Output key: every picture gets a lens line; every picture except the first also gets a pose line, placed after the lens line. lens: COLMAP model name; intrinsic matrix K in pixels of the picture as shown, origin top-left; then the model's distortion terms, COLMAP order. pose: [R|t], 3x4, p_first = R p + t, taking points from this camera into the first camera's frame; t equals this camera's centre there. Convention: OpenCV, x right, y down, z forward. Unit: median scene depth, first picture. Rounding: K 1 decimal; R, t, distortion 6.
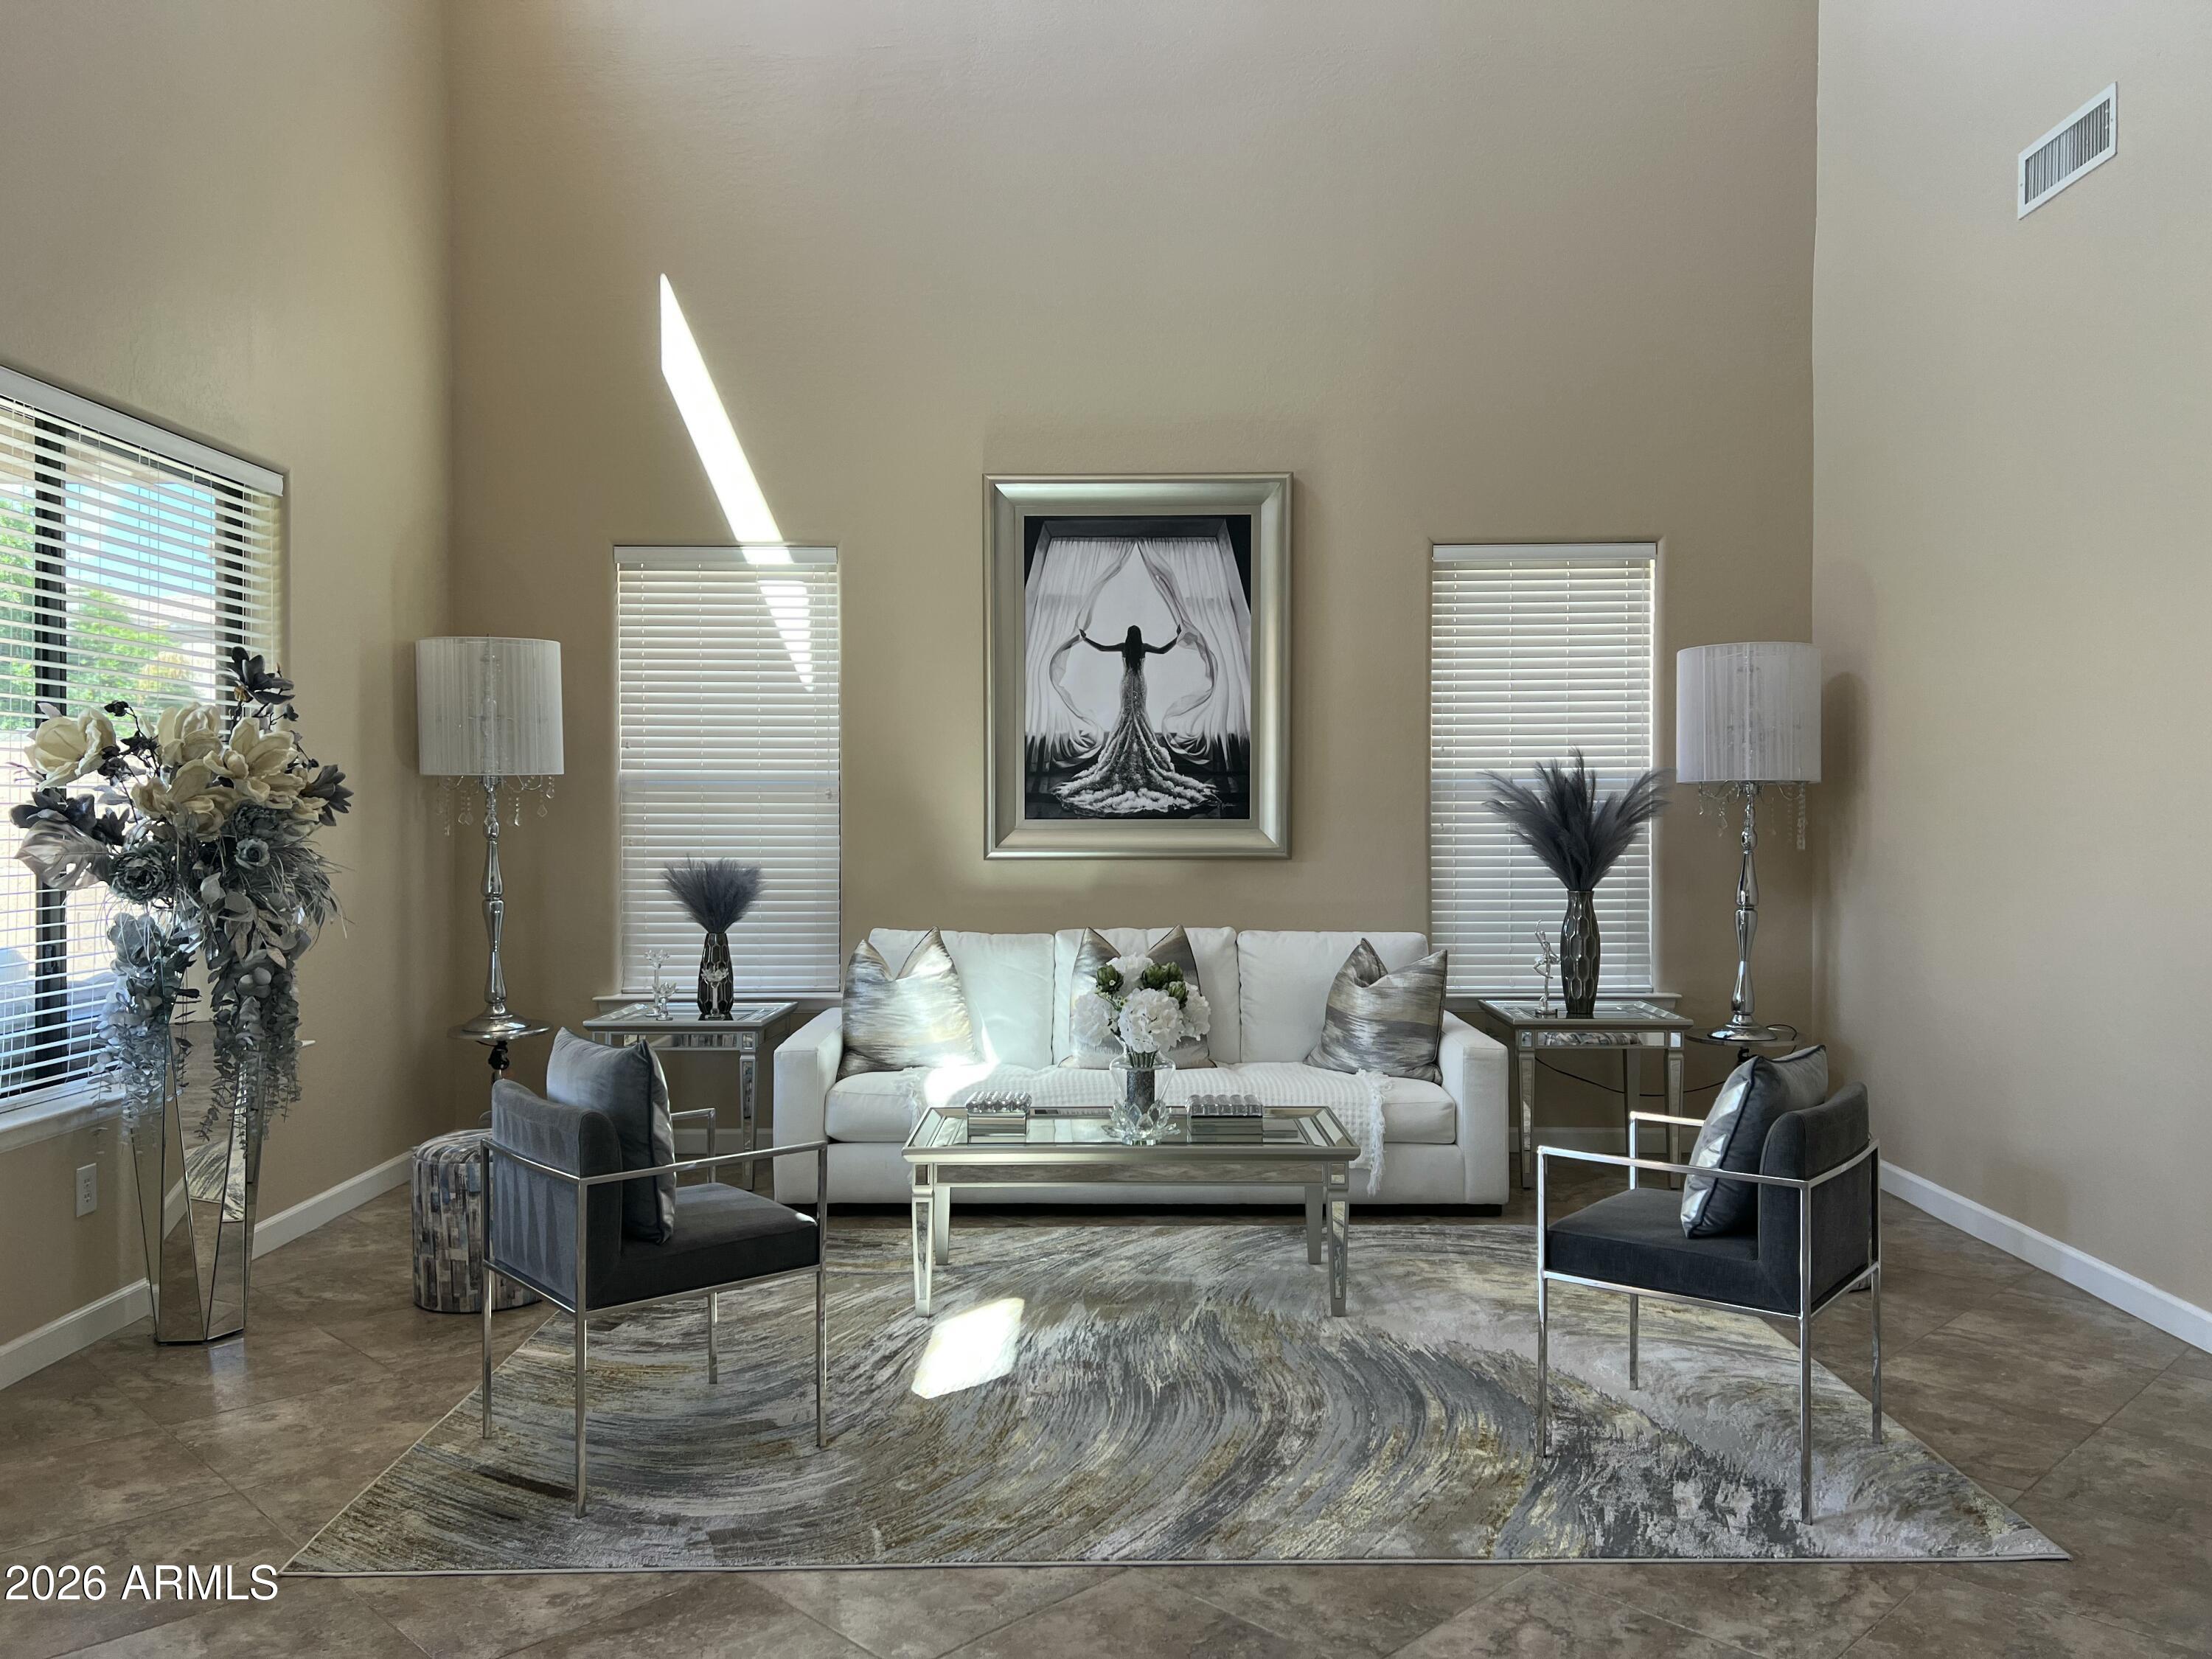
lens RADIAL K [[1665.8, 0, 1116.0], [0, 1665.8, 830.7], [0, 0, 1]] dist [0.066602, -0.073222]
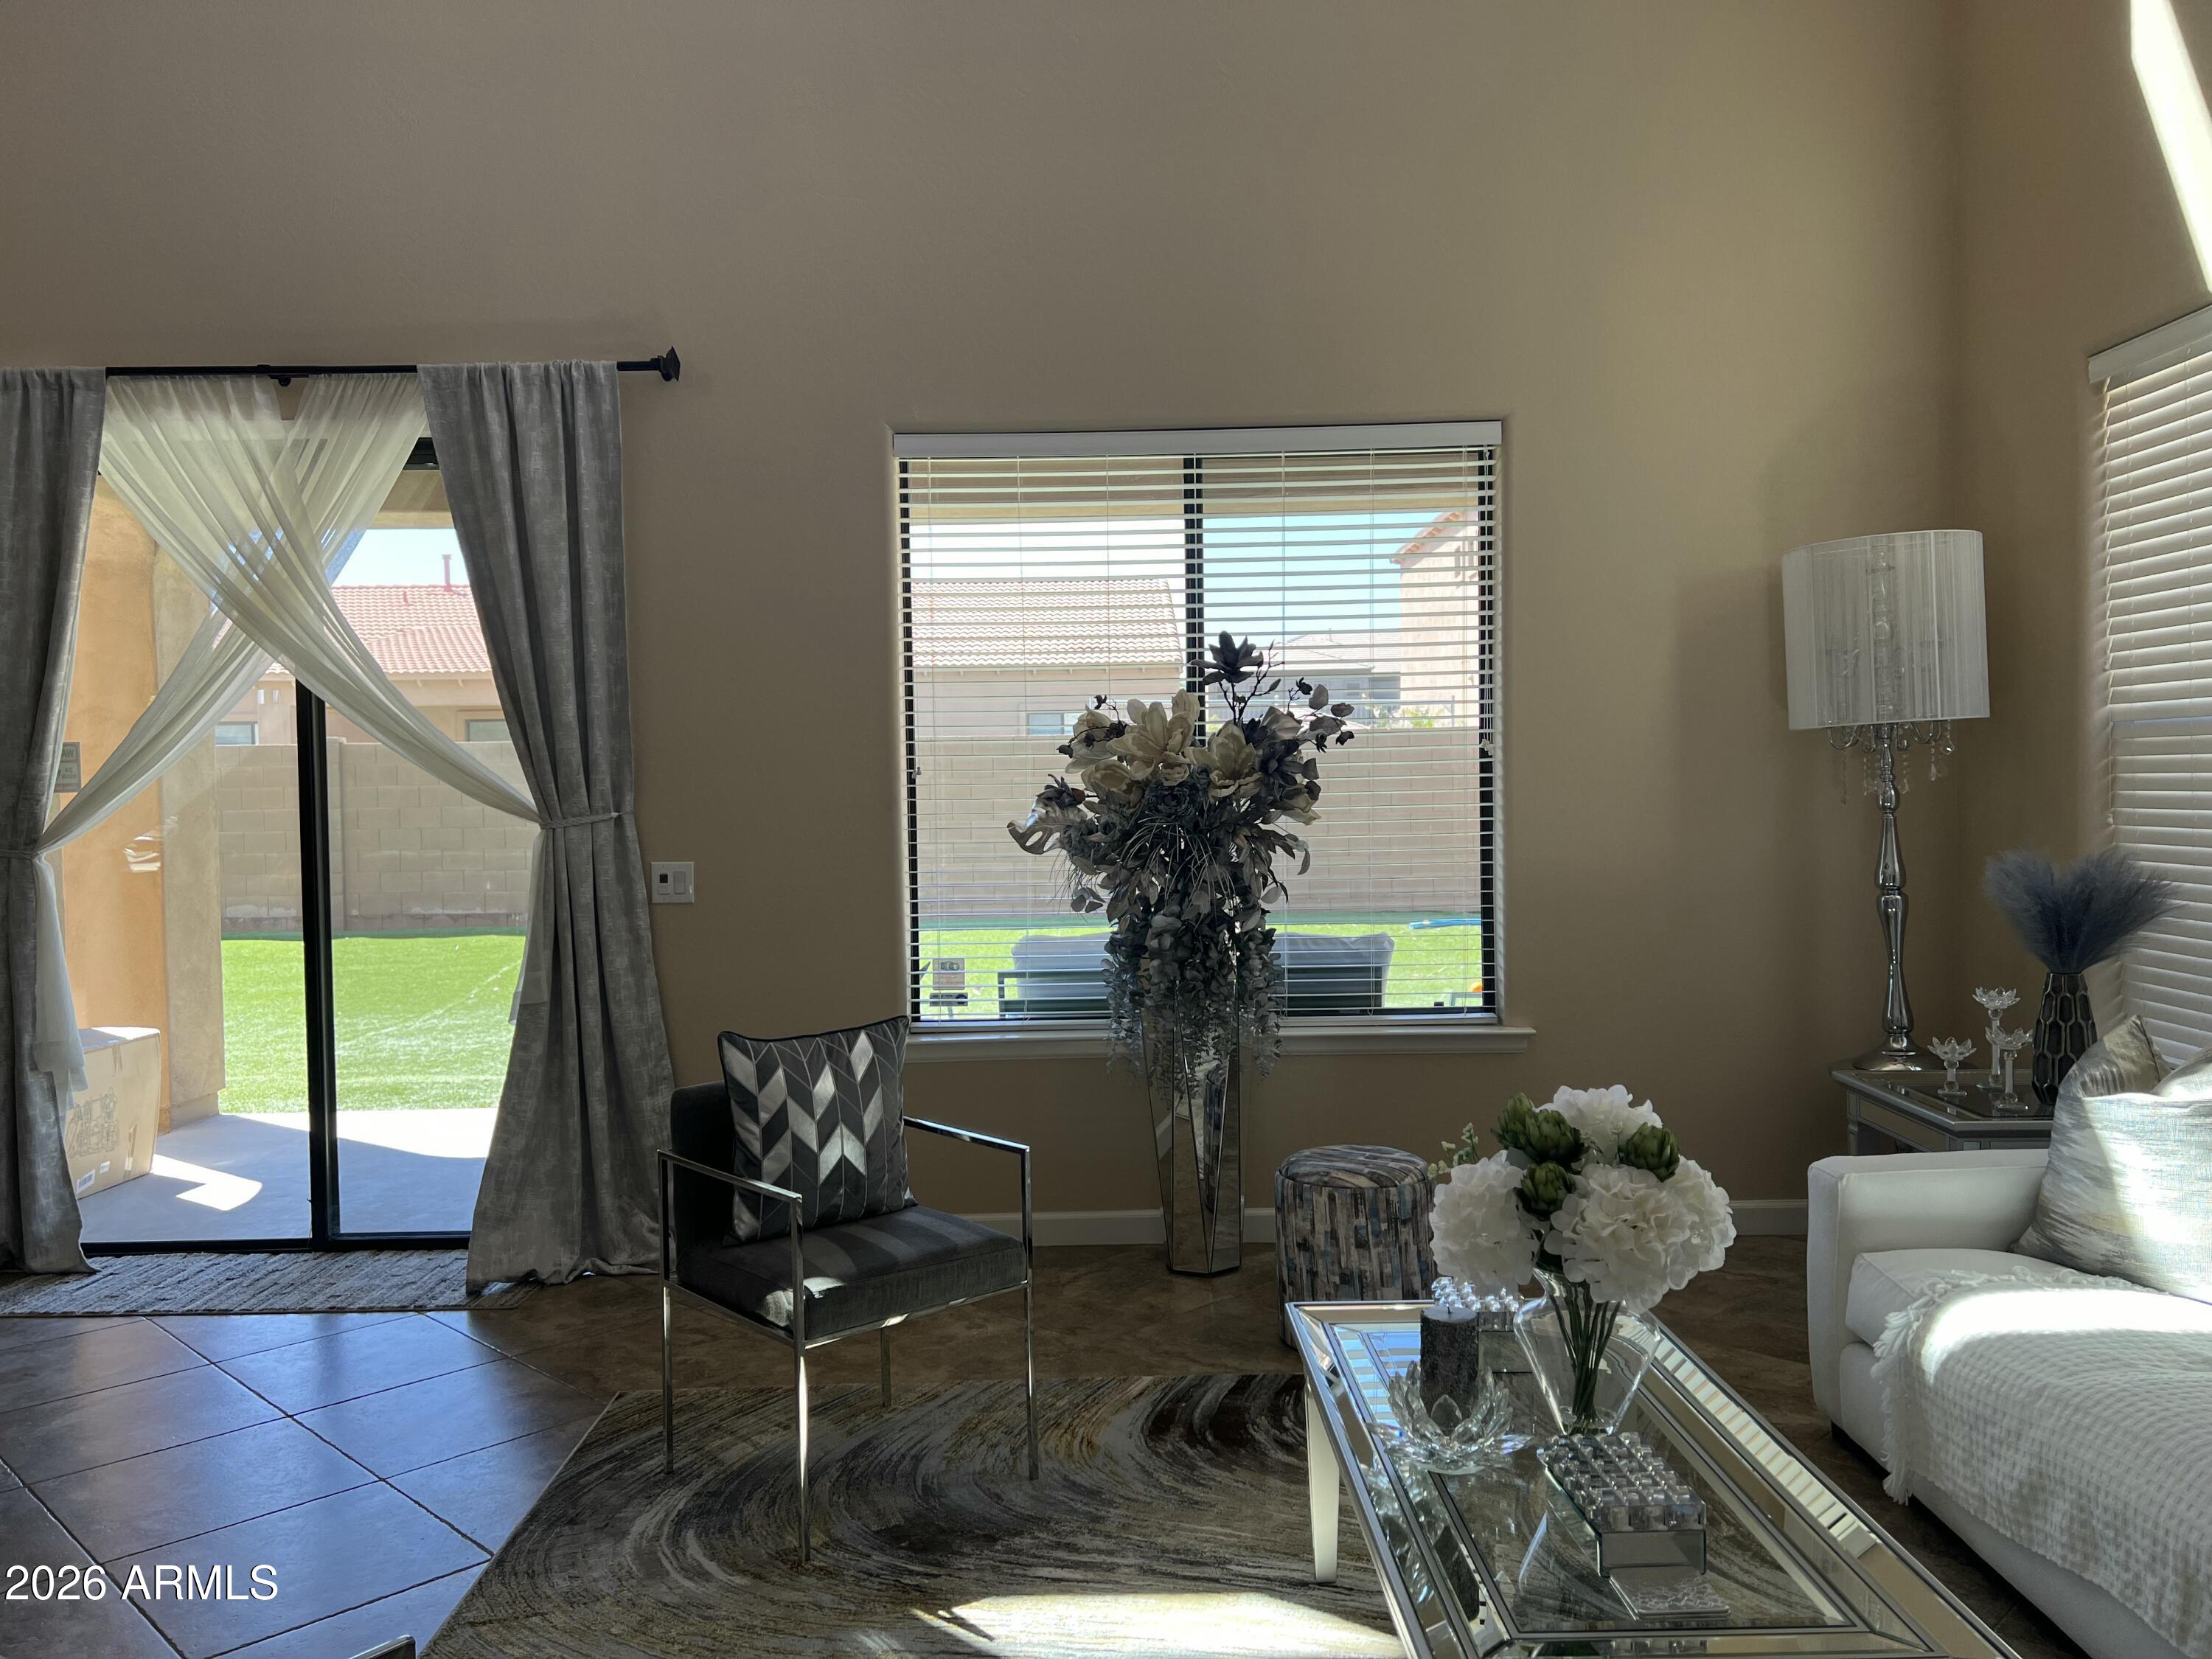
lens RADIAL K [[1655.2, 0, 1108.3], [0, 1655.2, 821.0], [0, 0, 1]] dist [0.069392, -0.083306]
pose [[0.013764, 0.017759, -0.999748, 0.390094], [0.006341, 0.999821, 0.017848, -0.006662], [0.999885, -0.006585, 0.013649, 0.694695]]
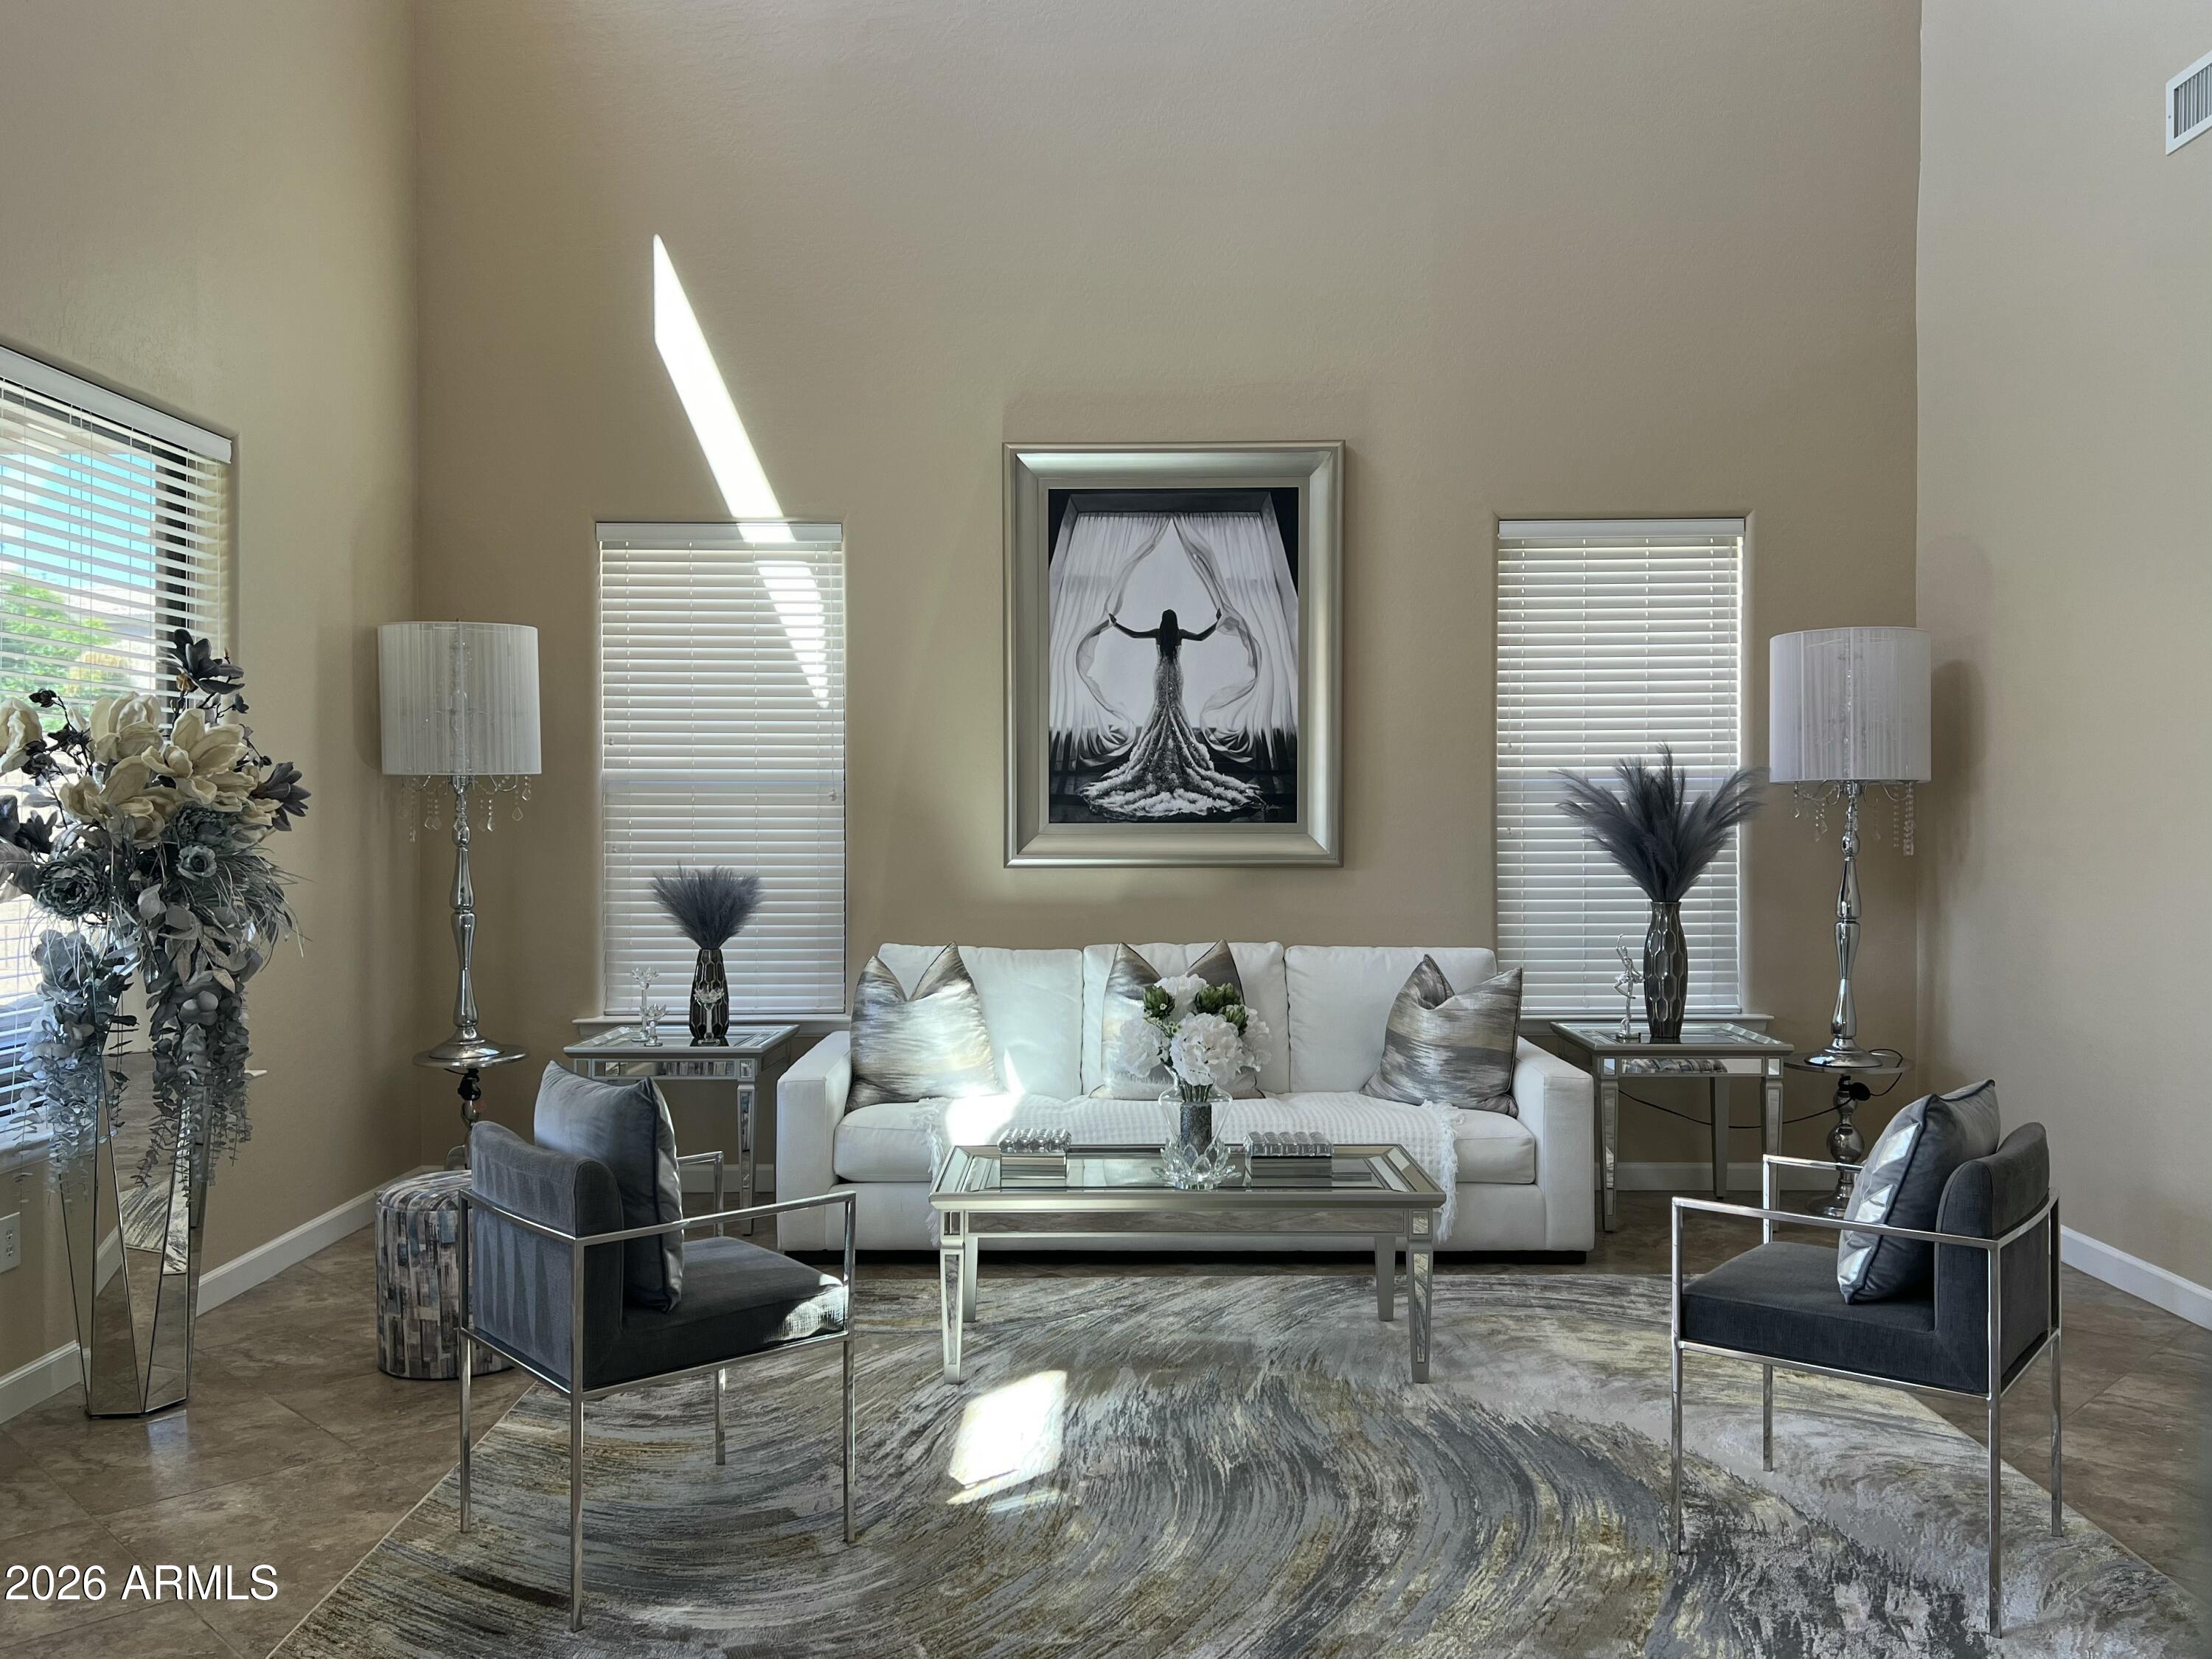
lens RADIAL K [[1758.6, 0, 1115.3], [0, 1758.6, 831.3], [0, 0, 1]] dist [0.066788, -0.073298]
pose [[0.999994, -0.000649, 0.003302, -0.024544], [0.000657, 0.999997, -0.002451, -0.000081], [-0.003300, 0.002454, 0.999992, 0.047258]]
